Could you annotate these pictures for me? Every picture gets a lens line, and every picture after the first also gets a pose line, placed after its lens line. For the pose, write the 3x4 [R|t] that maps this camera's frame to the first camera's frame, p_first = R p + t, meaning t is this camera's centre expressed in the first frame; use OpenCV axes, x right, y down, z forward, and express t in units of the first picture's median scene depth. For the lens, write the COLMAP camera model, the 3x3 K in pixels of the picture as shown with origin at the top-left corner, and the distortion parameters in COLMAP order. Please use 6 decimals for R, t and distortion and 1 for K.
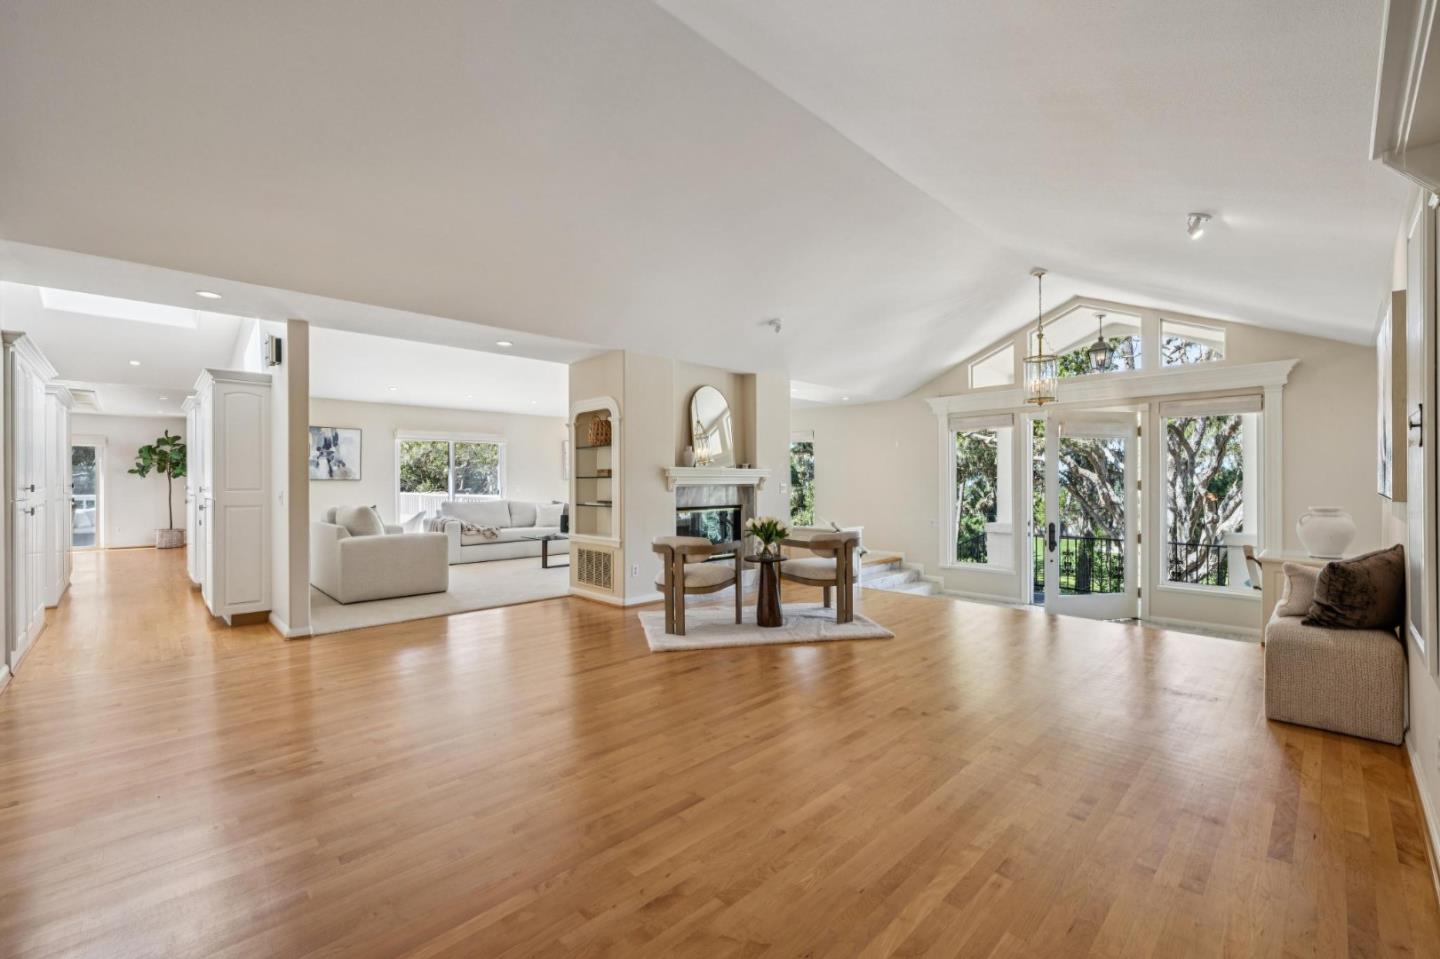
lens RADIAL K [[594.9, 0, 720.0], [0, 594.9, 479.5], [0, 0, 1]] dist [0.000040, 0.000031]
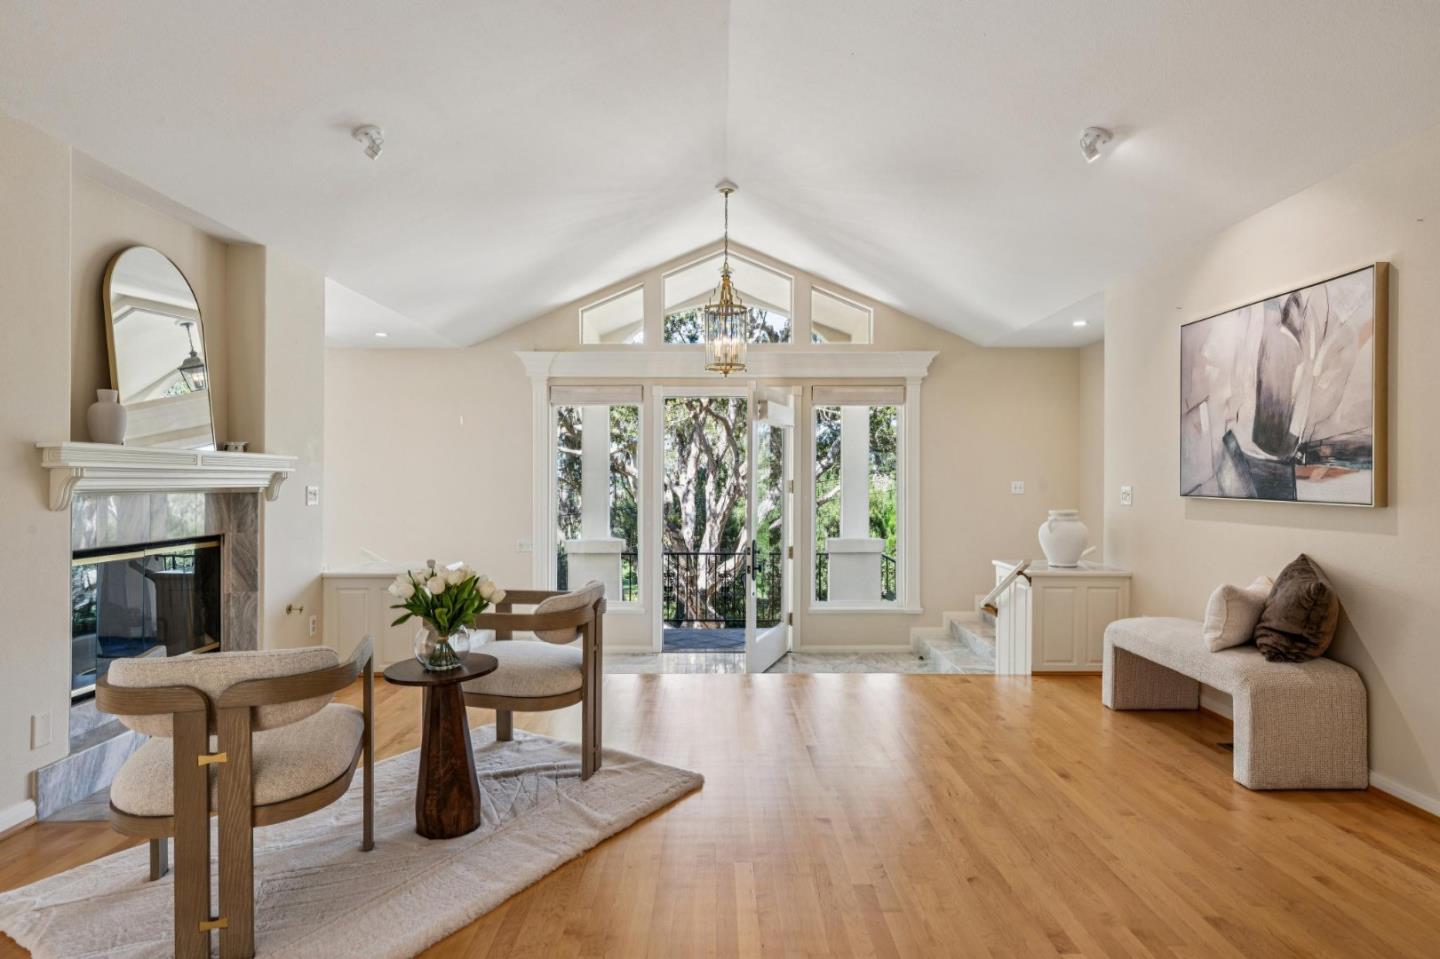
lens RADIAL K [[777.0, 0, 720.4], [0, 777.0, 475.8], [0, 0, 1]] dist [-0.001006, 0.000164]
pose [[0.698390, 0.005958, 0.715692, -0.130980], [-0.003727, 0.999982, -0.004687, 0.000365], [-0.715707, 0.000606, 0.698400, 0.360195]]
